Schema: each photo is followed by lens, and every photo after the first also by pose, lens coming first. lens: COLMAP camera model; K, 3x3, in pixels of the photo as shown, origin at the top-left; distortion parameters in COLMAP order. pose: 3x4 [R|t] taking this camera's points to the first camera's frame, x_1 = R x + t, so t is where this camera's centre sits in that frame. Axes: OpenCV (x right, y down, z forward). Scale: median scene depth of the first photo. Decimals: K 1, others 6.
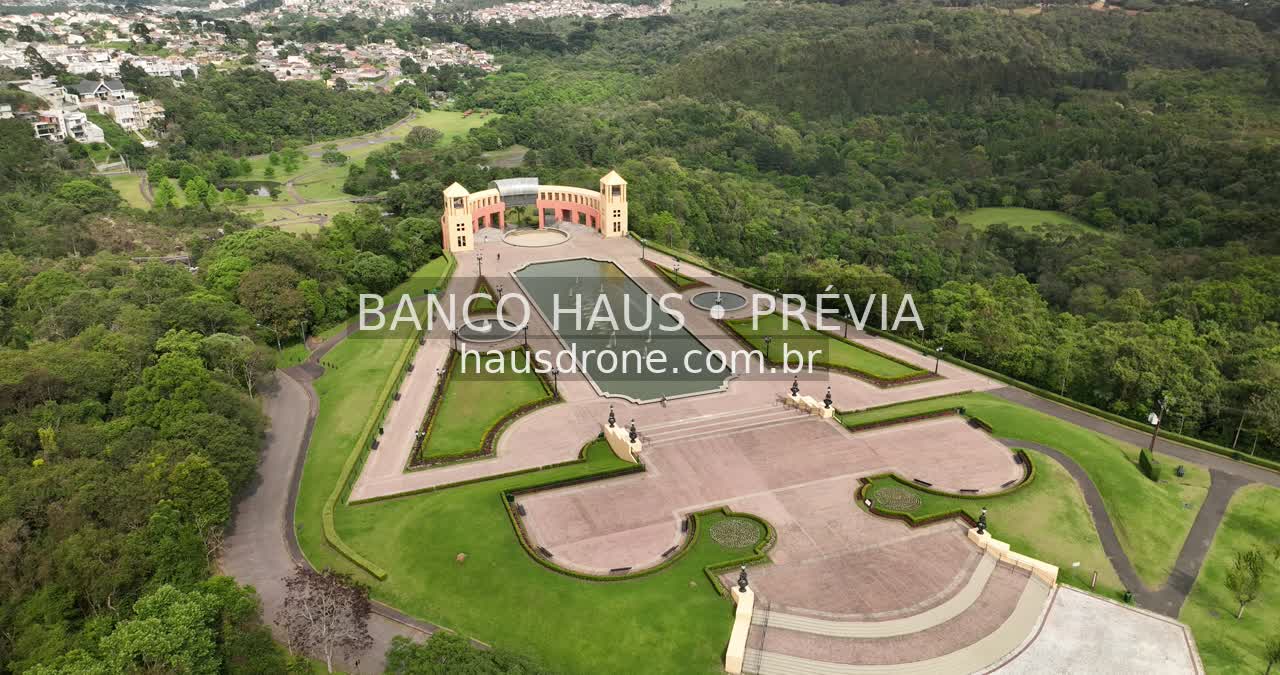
lens RADIAL K [[902.6, 0, 636.0], [0, 902.6, 336.5], [0, 0, 1]] dist [-0.001938, 0.020190]
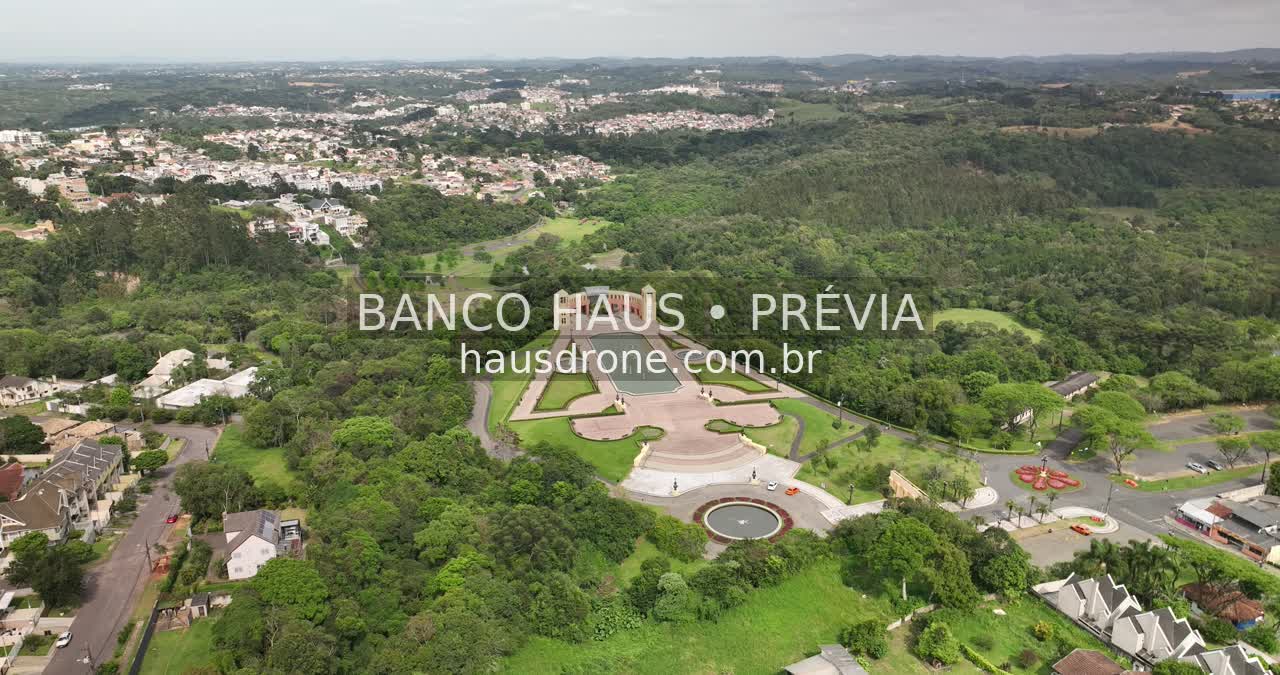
lens RADIAL K [[902.6, 0, 636.0], [0, 902.6, 336.5], [0, 0, 1]] dist [-0.001938, 0.020190]
pose [[0.991217, 0.033741, -0.127867, 0.068935], [-0.045432, 0.994937, -0.089644, 0.030900], [0.124195, 0.094666, 0.987732, -0.290063]]
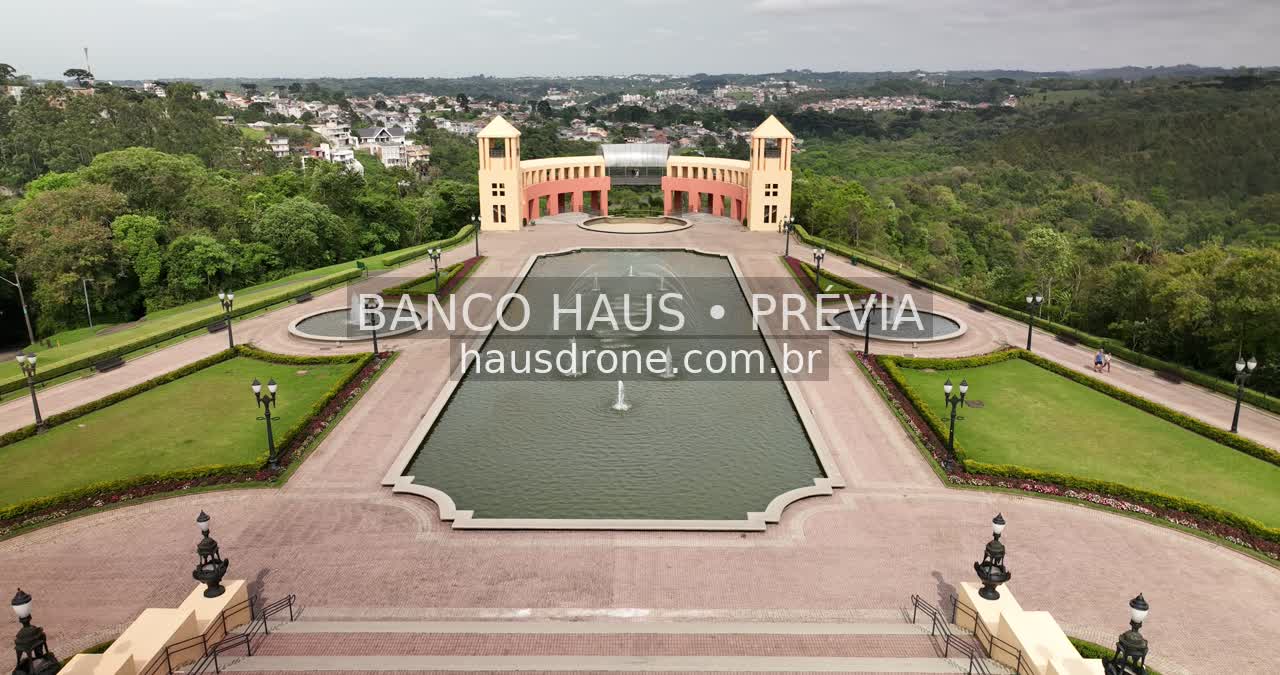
lens RADIAL K [[902.6, 0, 636.0], [0, 902.6, 336.5], [0, 0, 1]] dist [-0.001938, 0.020190]
pose [[0.935654, 0.092577, -0.340560, 0.038257], [-0.131751, 0.986843, -0.093714, 0.007351], [0.327403, 0.132553, 0.935541, 0.170994]]
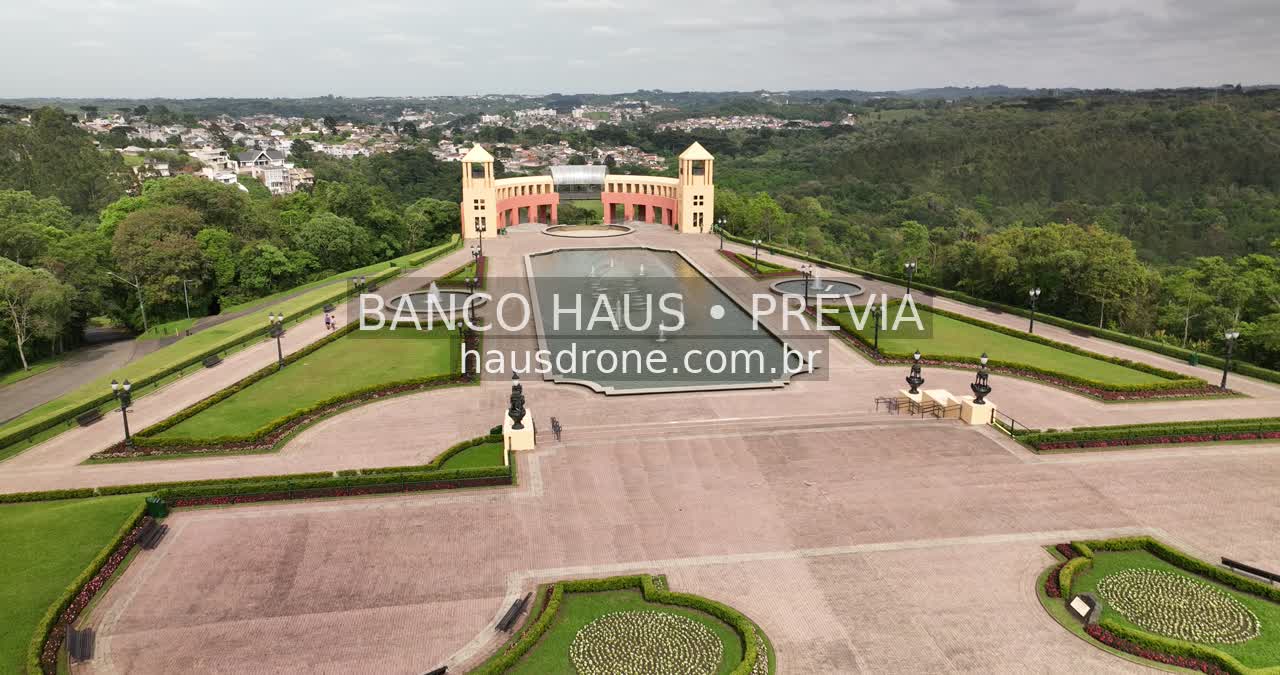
lens RADIAL K [[902.6, 0, 636.0], [0, 902.6, 336.5], [0, 0, 1]] dist [-0.001938, 0.020190]
pose [[0.979590, 0.045151, -0.195870, 0.028751], [-0.071366, 0.989084, -0.128919, 0.025620], [0.187911, 0.140266, 0.972119, 0.115383]]
